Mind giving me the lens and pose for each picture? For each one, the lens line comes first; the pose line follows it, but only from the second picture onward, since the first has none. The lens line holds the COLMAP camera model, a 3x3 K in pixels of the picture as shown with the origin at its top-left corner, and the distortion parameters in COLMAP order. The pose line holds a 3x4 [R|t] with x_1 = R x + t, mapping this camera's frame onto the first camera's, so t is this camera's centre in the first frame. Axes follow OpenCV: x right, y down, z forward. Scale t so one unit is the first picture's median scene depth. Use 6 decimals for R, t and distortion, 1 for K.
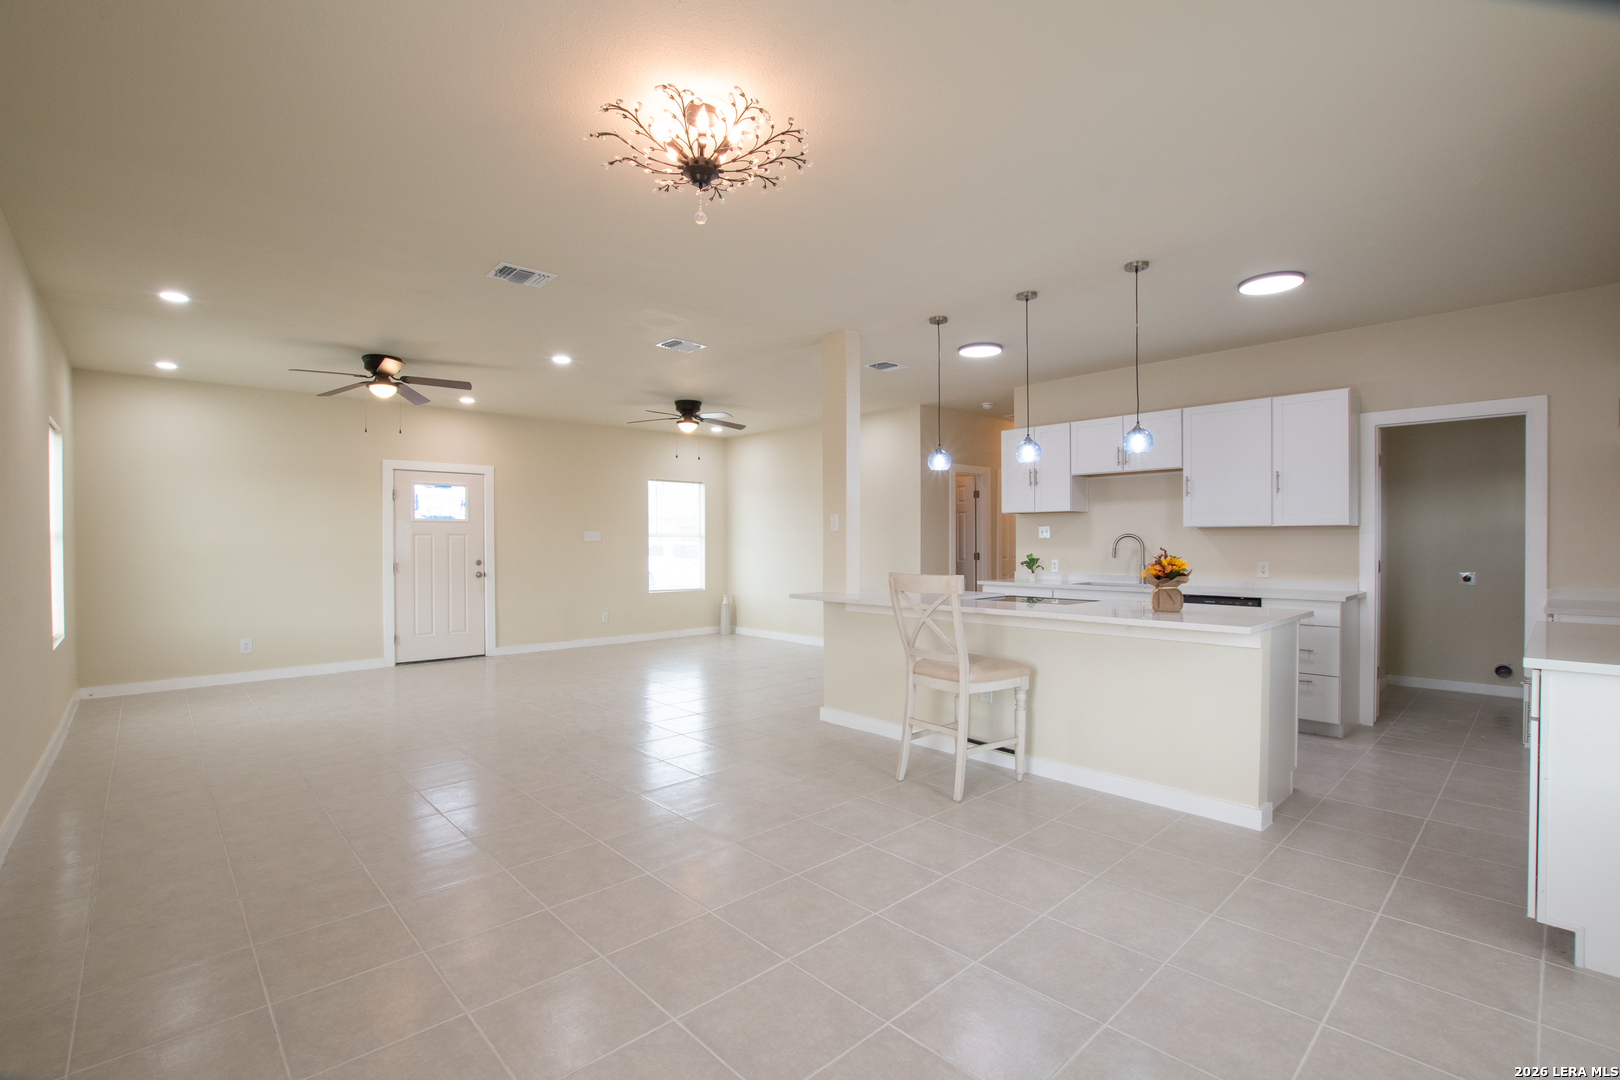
lens RADIAL K [[739.9, 0, 804.9], [0, 739.9, 544.7], [0, 0, 1]] dist [-0.021531, 0.000970]
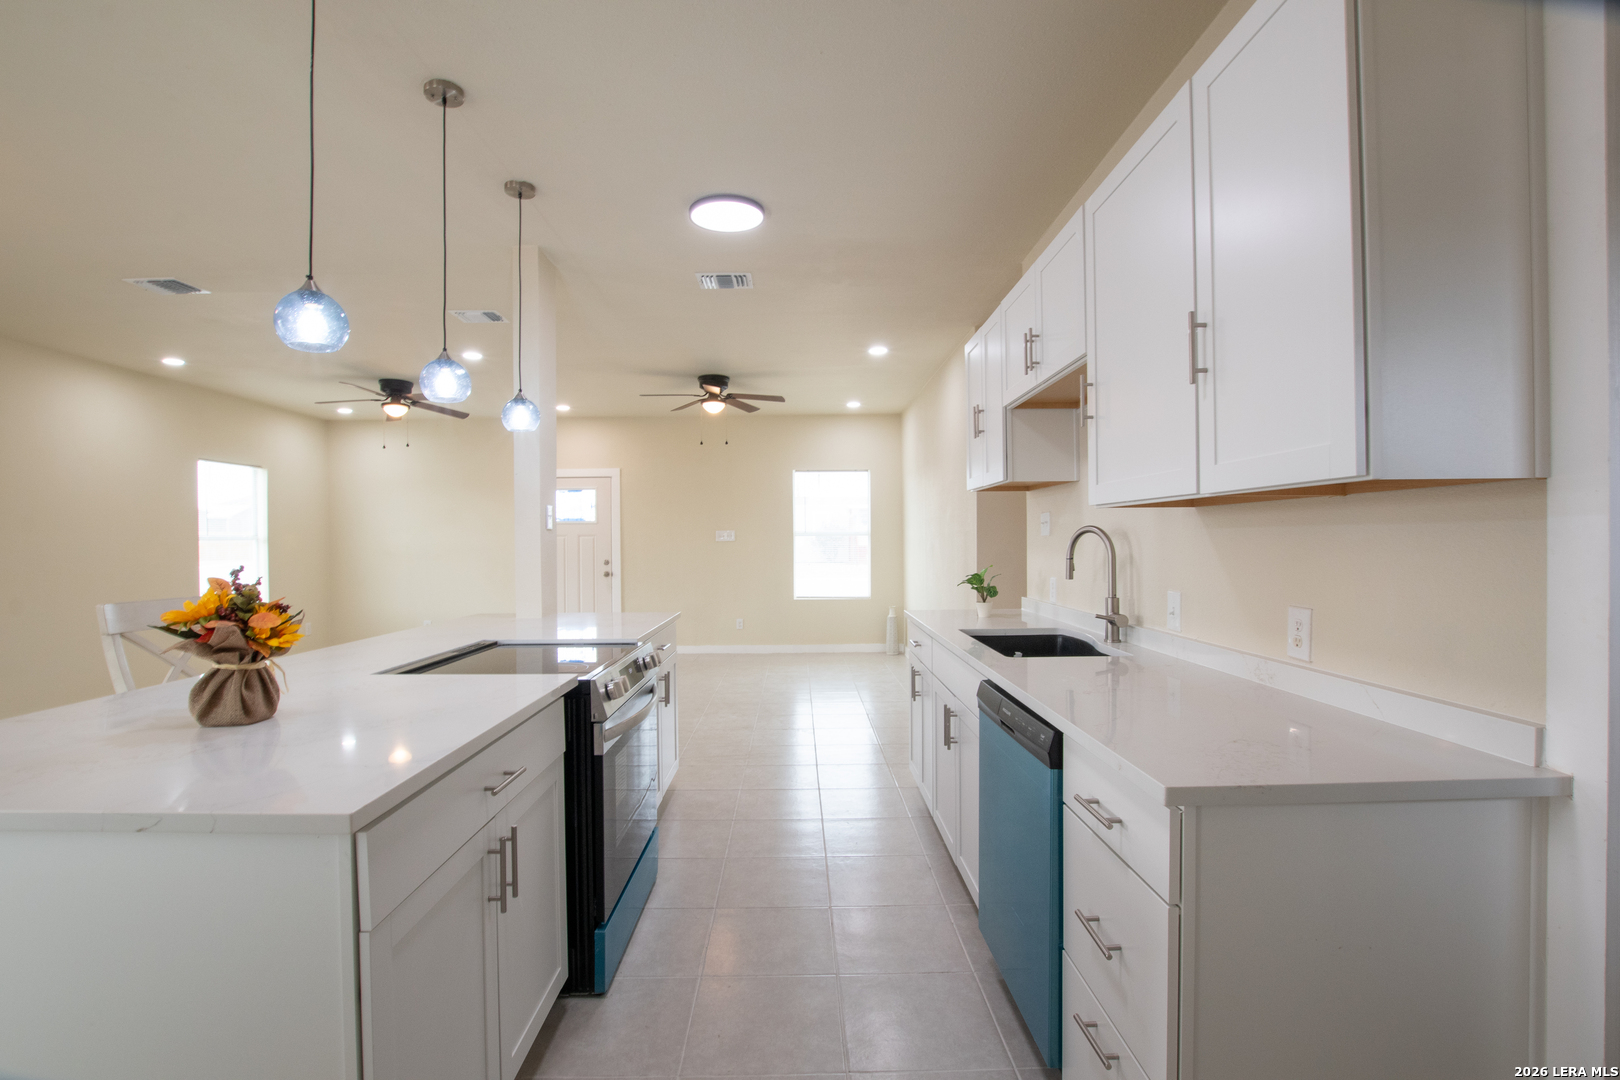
lens RADIAL K [[729.6, 0, 804.7], [0, 729.6, 545.1], [0, 0, 1]] dist [-0.034274, 0.005991]
pose [[0.746258, 0.002039, -0.665654, 0.447267], [0.000737, 0.999992, 0.003890, -0.003825], [0.665656, -0.003393, 0.746251, 0.419878]]
